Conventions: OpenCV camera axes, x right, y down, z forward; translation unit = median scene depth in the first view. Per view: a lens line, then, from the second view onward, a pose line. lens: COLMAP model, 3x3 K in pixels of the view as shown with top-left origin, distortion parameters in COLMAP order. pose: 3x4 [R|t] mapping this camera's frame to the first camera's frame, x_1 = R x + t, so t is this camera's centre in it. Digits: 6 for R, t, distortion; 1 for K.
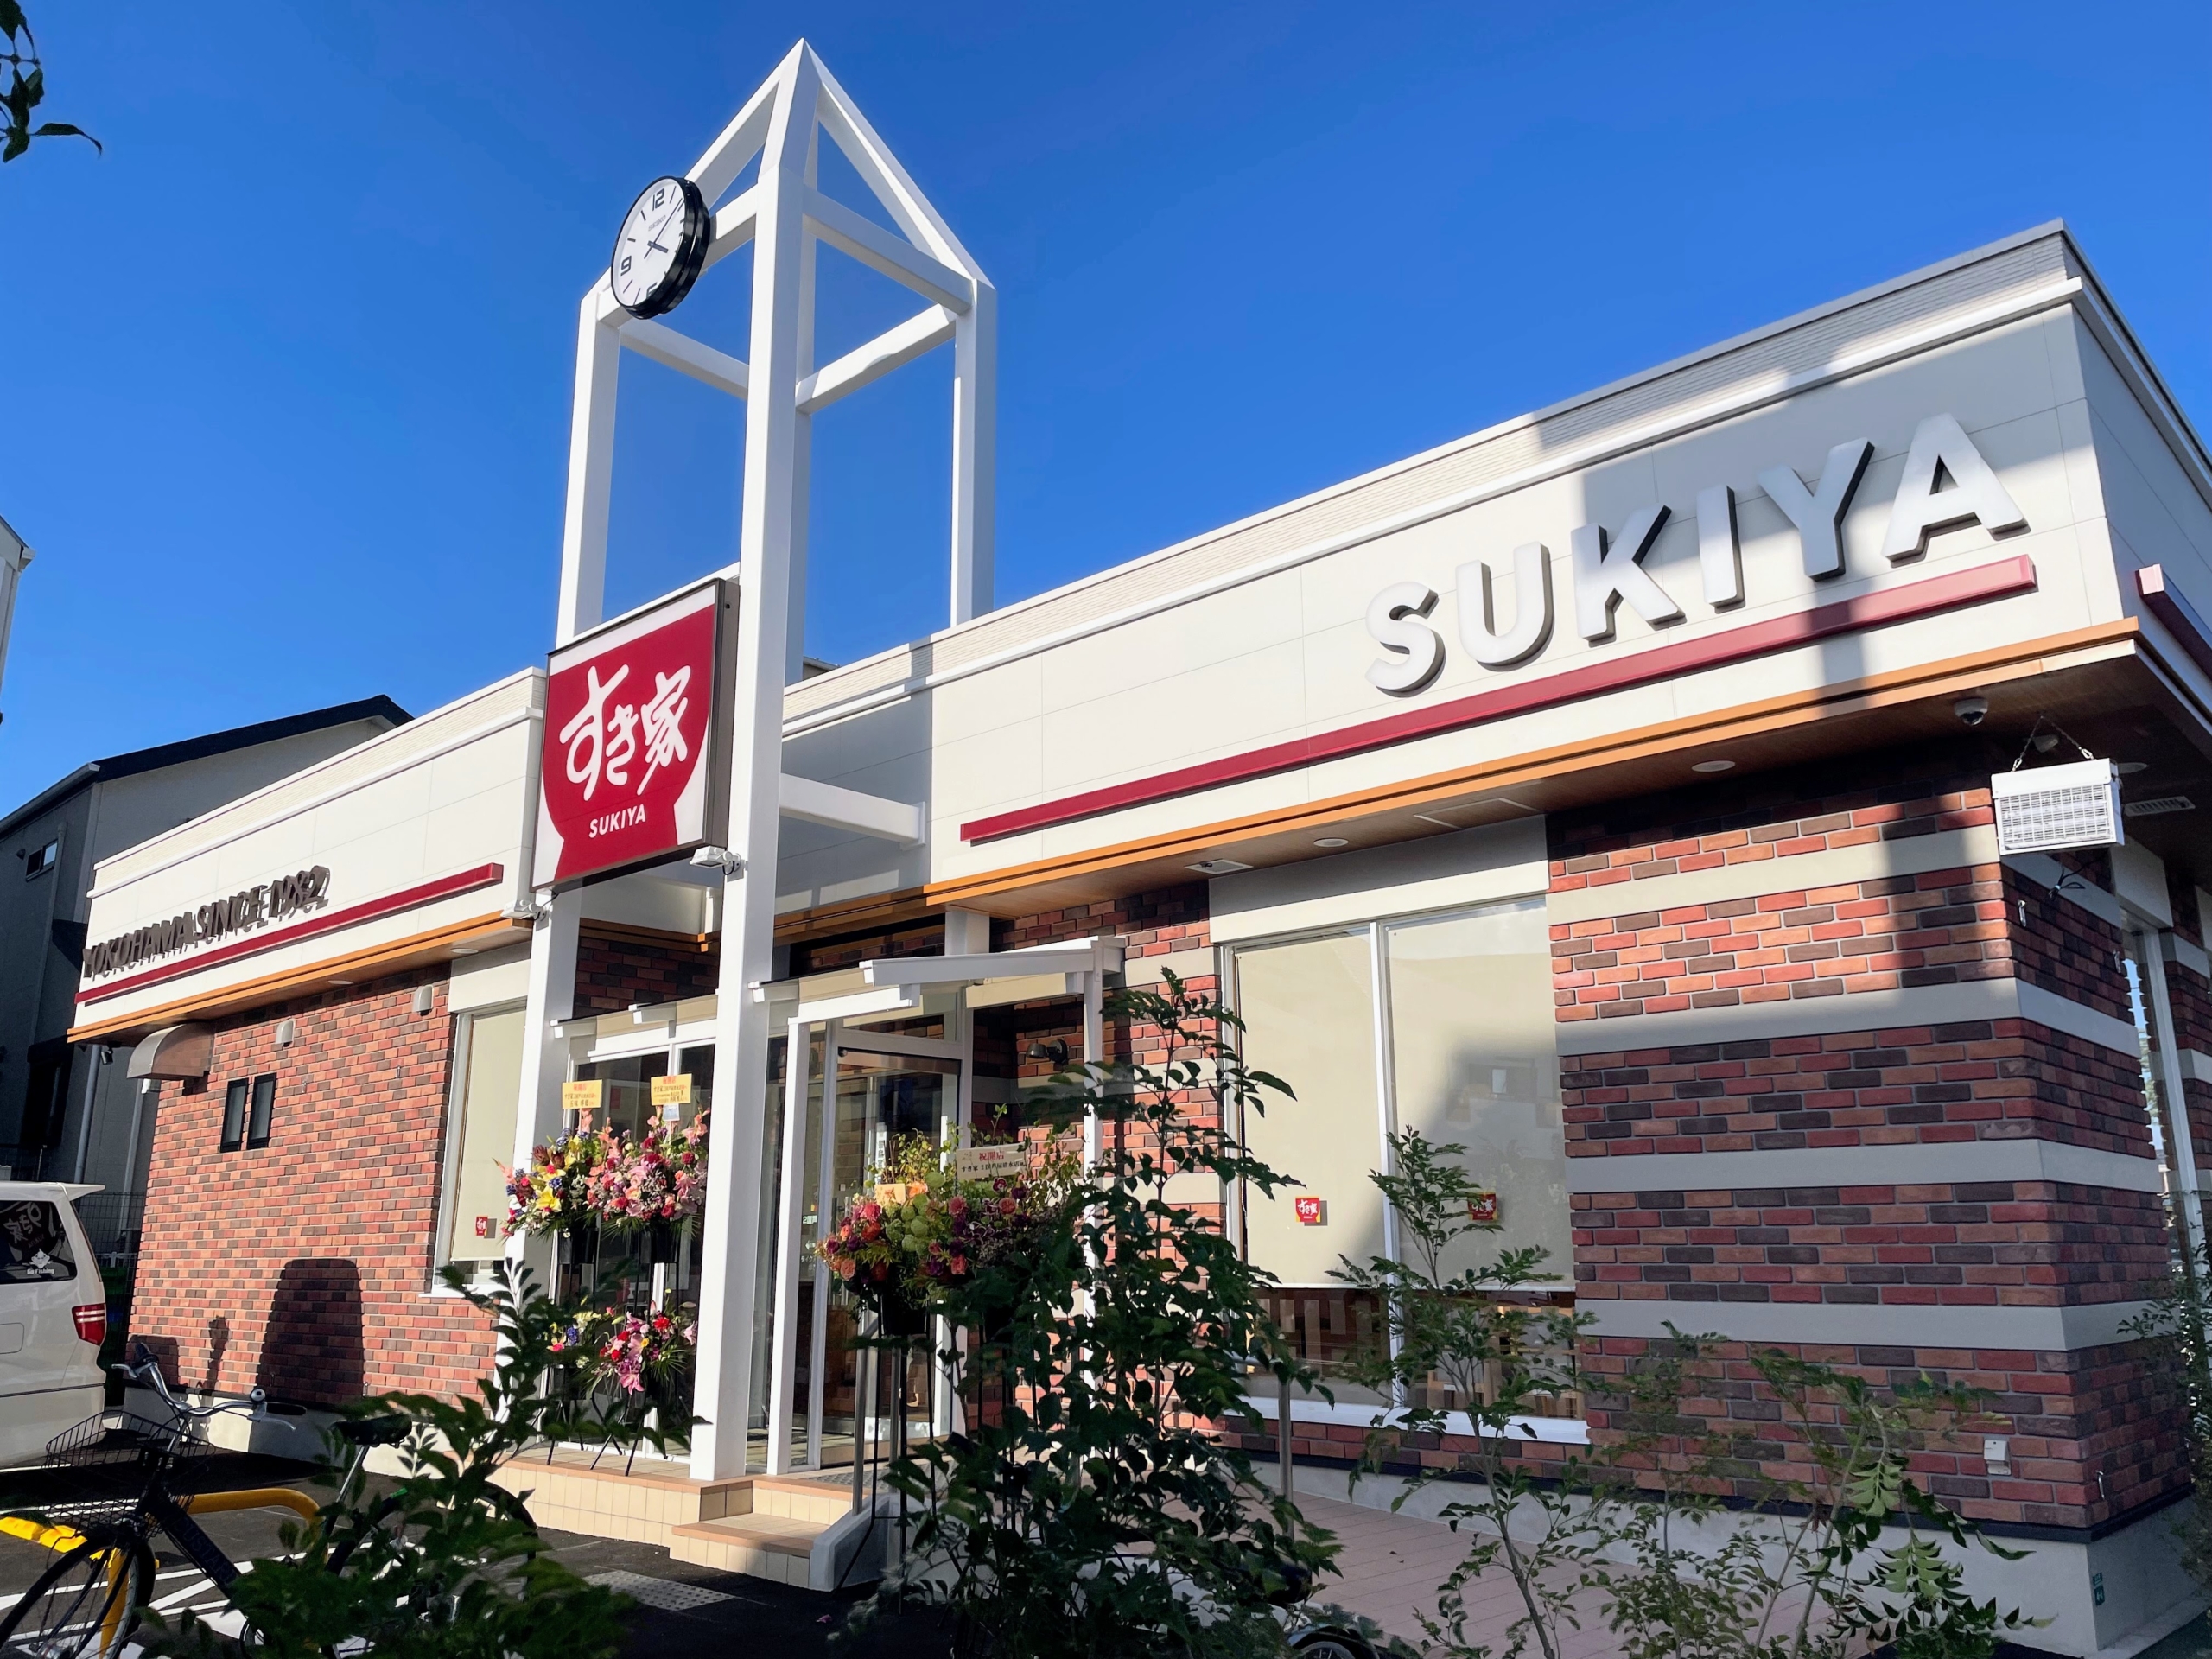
lens RADIAL K [[1658.2, 0, 1114.0], [0, 1658.2, 837.1], [0, 0, 1]] dist [0.103119, -0.144940]
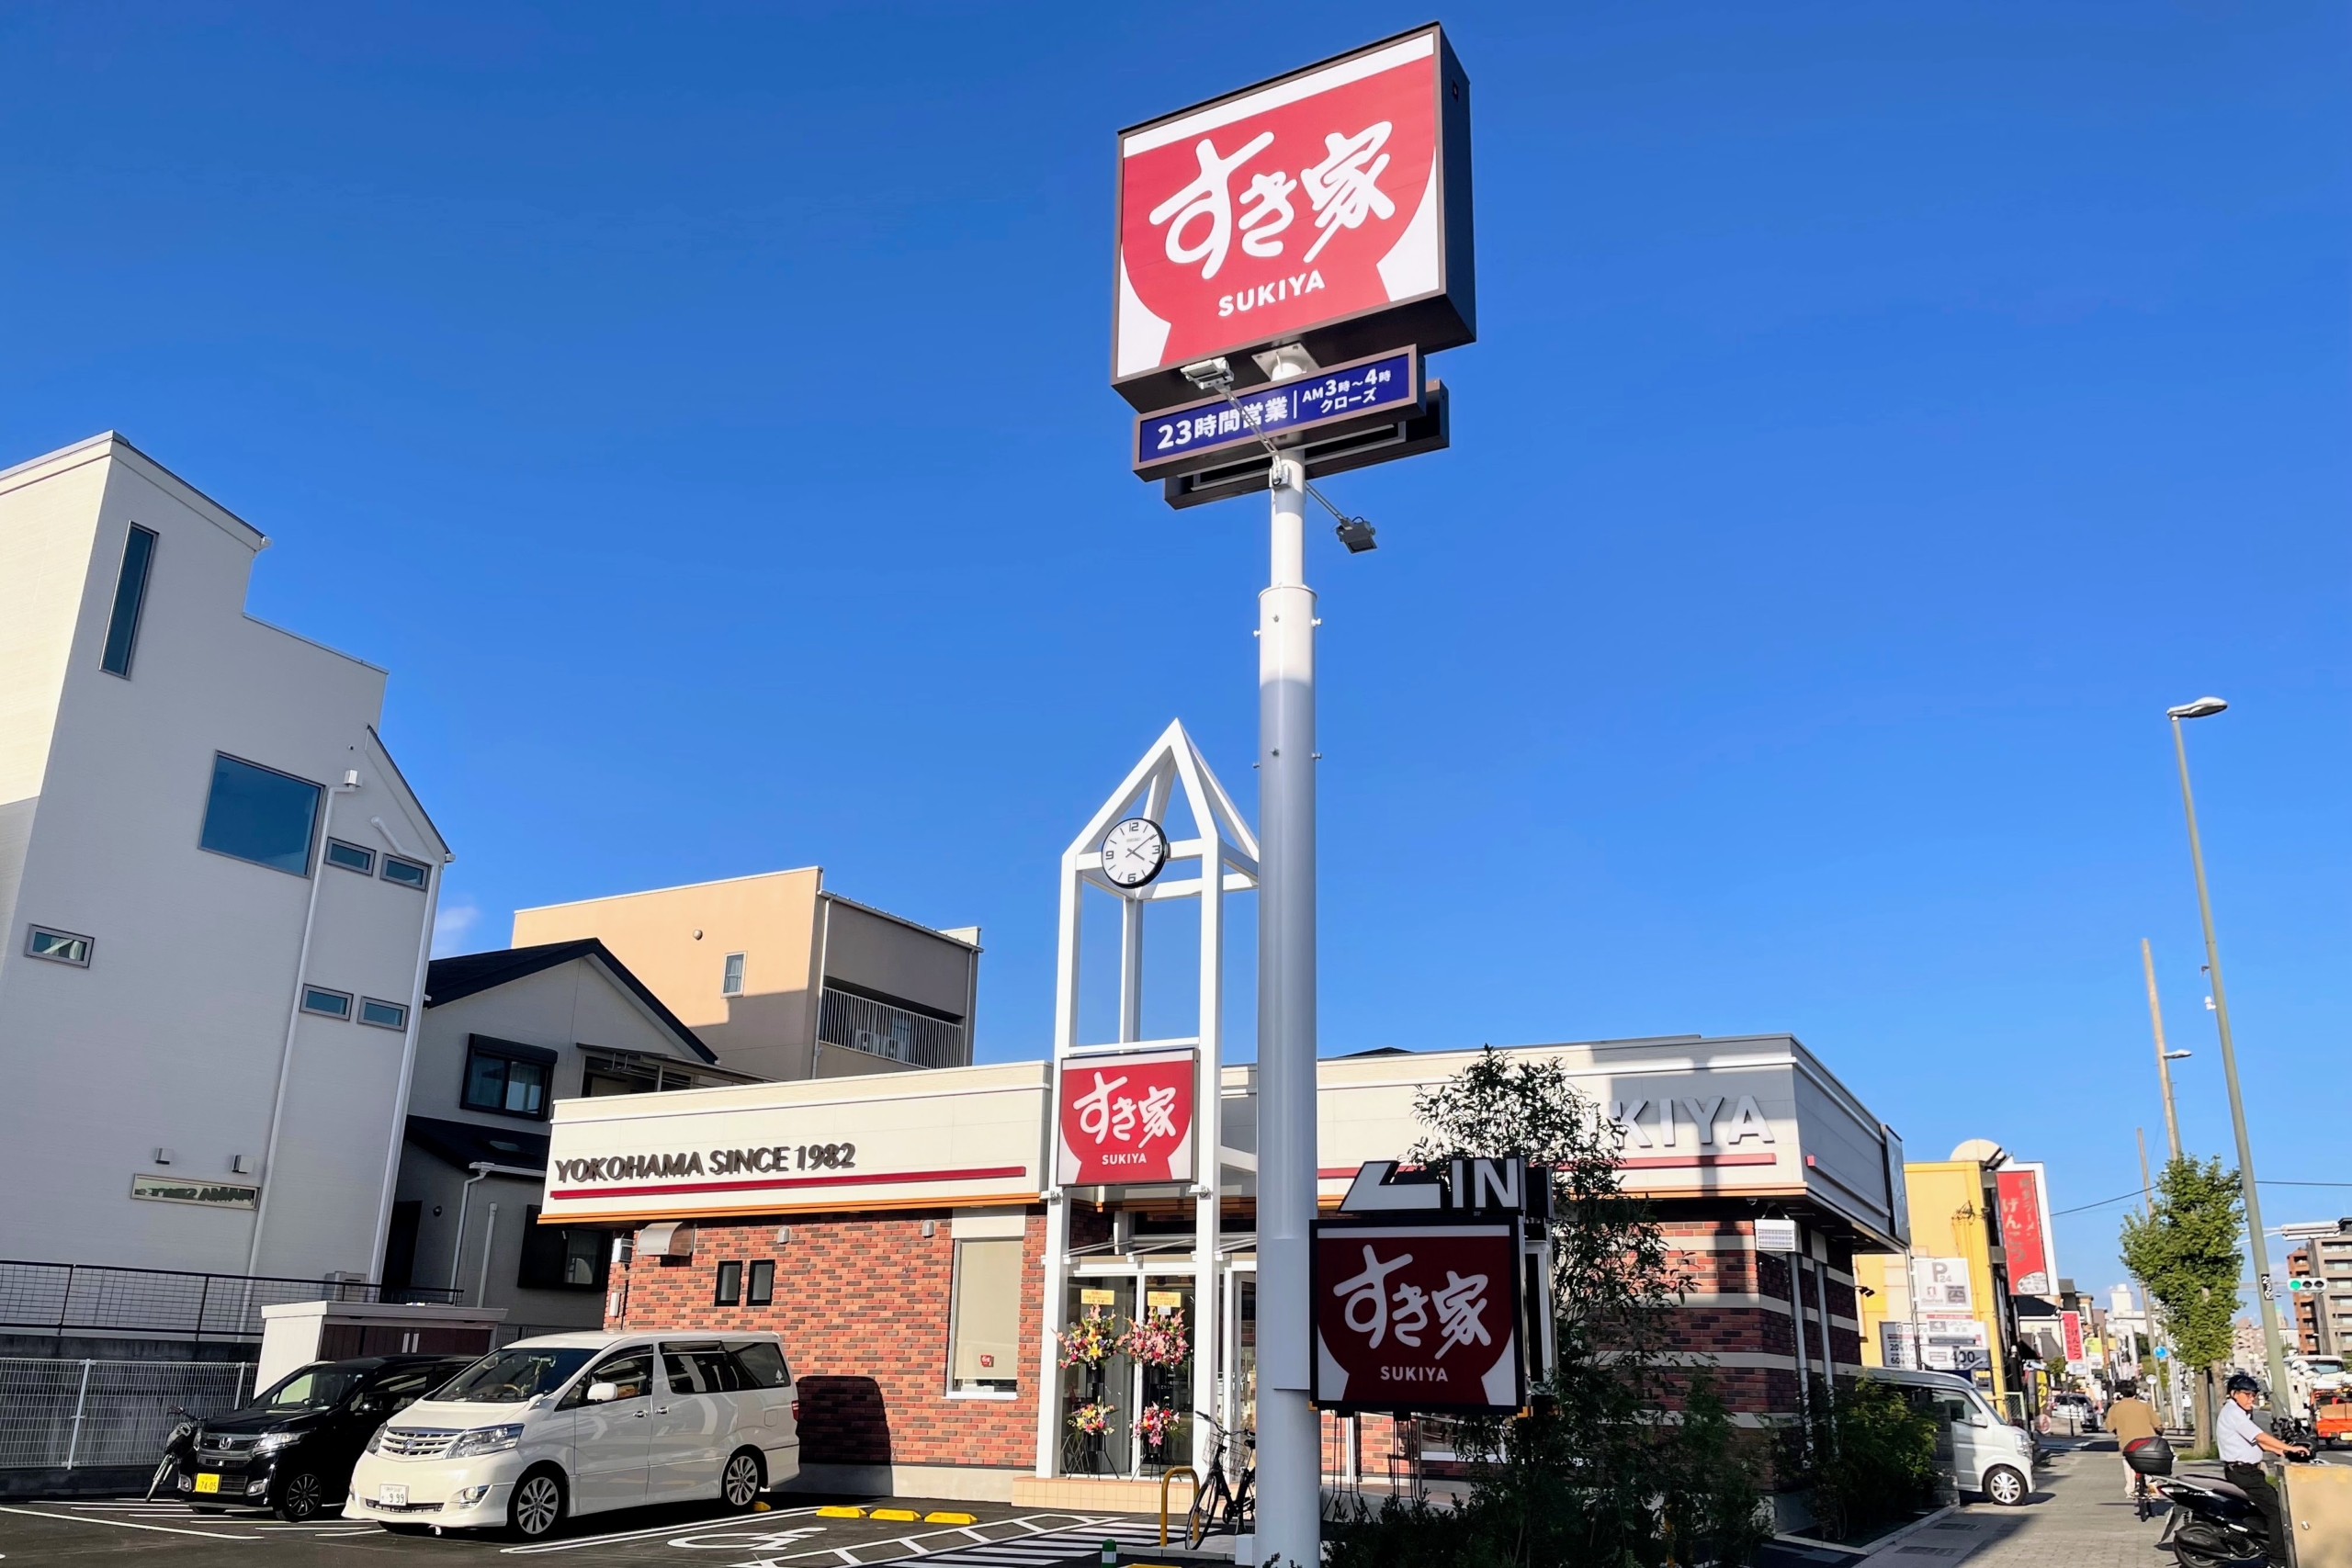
lens RADIAL K [[1755.1, 0, 1210.7], [0, 1755.1, 838.1], [0, 0, 1]] dist [0.103999, -0.136885]
pose [[0.962443, 0.096200, 0.253867, -0.763701], [-0.083587, 0.994690, -0.060039, -0.272466], [-0.258295, 0.036564, 0.965374, -1.079531]]
